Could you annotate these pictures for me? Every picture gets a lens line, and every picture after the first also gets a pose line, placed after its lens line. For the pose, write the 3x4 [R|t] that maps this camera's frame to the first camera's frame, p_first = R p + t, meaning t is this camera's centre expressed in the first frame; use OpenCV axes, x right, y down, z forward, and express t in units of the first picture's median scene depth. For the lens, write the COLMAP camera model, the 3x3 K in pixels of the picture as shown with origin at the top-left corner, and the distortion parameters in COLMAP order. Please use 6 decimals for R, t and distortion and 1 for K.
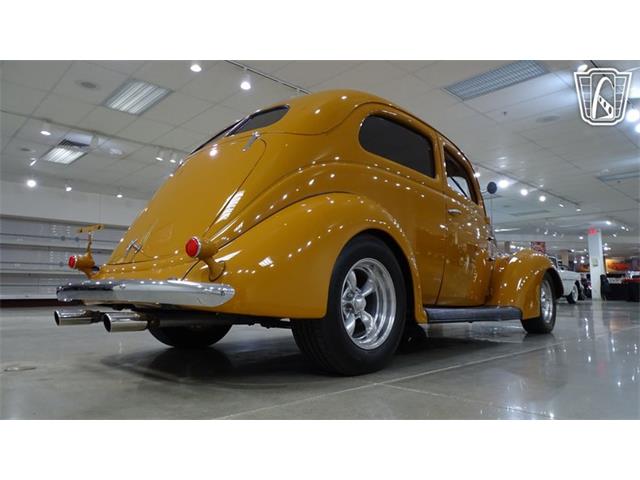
lens RADIAL K [[452.6, 0, 320.0], [0, 452.6, 240.0], [0, 0, 1]] dist [0.002125, 0.001166]
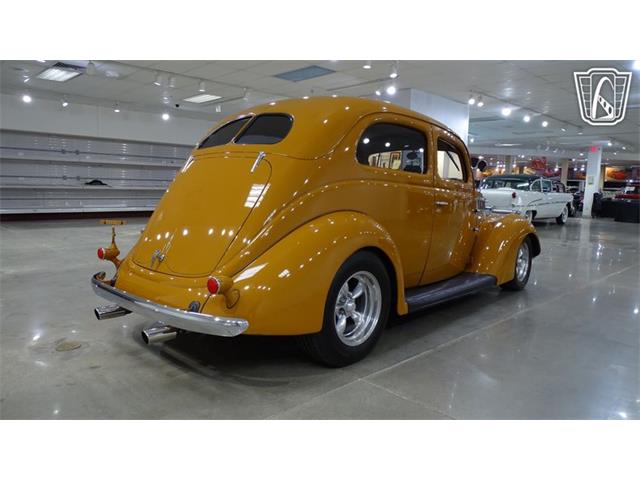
lens RADIAL K [[452.6, 0, 320.0], [0, 452.6, 240.0], [0, 0, 1]] dist [0.002125, 0.001166]
pose [[0.999697, 0.023828, 0.006198, -0.002001], [-0.024613, 0.973503, 0.227345, -0.158956], [-0.000616, -0.227429, 0.973794, -0.062973]]
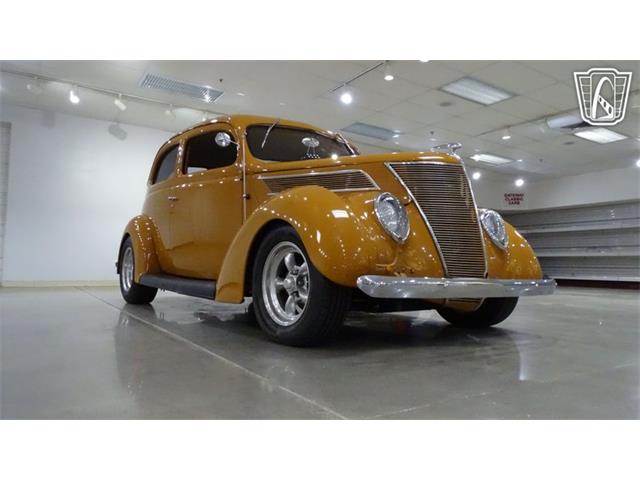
lens RADIAL K [[452.6, 0, 320.0], [0, 452.6, 240.0], [0, 0, 1]] dist [0.002125, 0.001166]
pose [[-0.179779, -0.056802, -0.982066, 1.363139], [0.094949, 0.992668, -0.074797, 0.147714], [0.979114, -0.106693, -0.173068, 1.587782]]
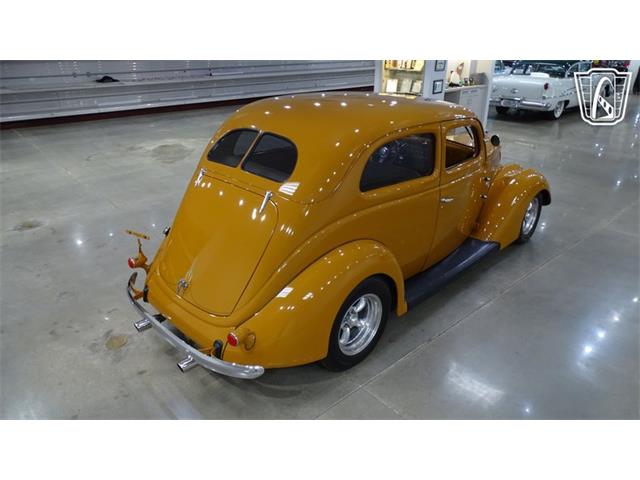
lens RADIAL K [[452.8, 0, 326.8], [0, 452.8, 240.4], [0, 0, 1]] dist [-0.000195, -0.001816]
pose [[0.999525, 0.012259, -0.028277, 0.022350], [0.003922, 0.859431, 0.511237, -0.404947], [0.030569, -0.511105, 0.858974, -0.023606]]
